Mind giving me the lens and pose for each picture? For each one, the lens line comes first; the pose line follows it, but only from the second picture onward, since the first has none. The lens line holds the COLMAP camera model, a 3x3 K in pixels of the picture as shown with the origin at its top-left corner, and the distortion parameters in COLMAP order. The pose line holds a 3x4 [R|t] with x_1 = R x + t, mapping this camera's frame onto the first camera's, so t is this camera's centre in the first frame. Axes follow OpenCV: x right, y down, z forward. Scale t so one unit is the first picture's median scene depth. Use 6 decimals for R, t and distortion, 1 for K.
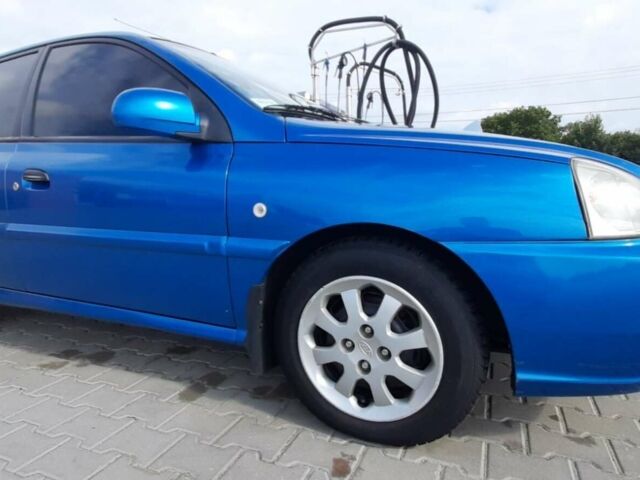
lens RADIAL K [[417.0, 0, 320.3], [0, 417.0, 240.8], [0, 0, 1]] dist [-0.005364, 0.004270]
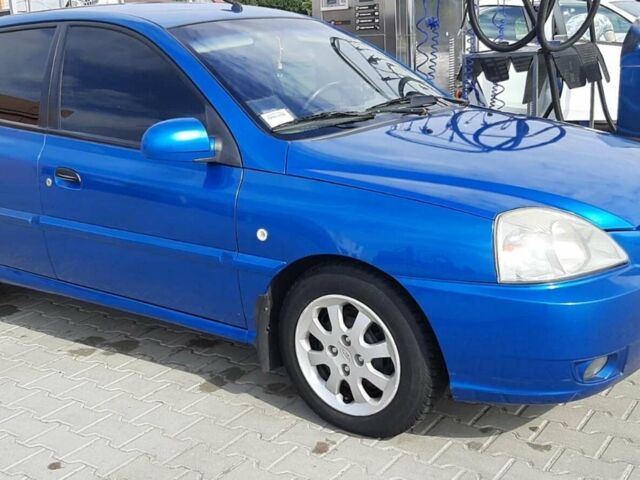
lens RADIAL K [[840.2, 0, 324.7], [0, 840.2, 195.4], [0, 0, 1]] dist [0.045242, 0.000000]
pose [[0.980344, 0.020462, -0.196234, 0.452584], [-0.002612, 0.995866, 0.090798, -0.366450], [0.197281, -0.088501, 0.976344, -1.170770]]
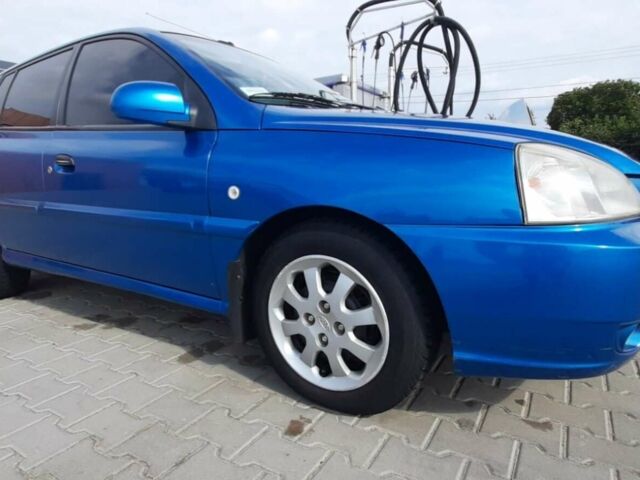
lens RADIAL K [[417.0, 0, 318.3], [0, 417.0, 242.0], [0, 0, 1]] dist [-0.005364, 0.004270]
pose [[0.989629, 0.025077, -0.141438, 0.212678], [-0.018758, 0.998773, 0.045841, 0.001507], [0.142414, -0.042712, 0.988885, -0.049206]]
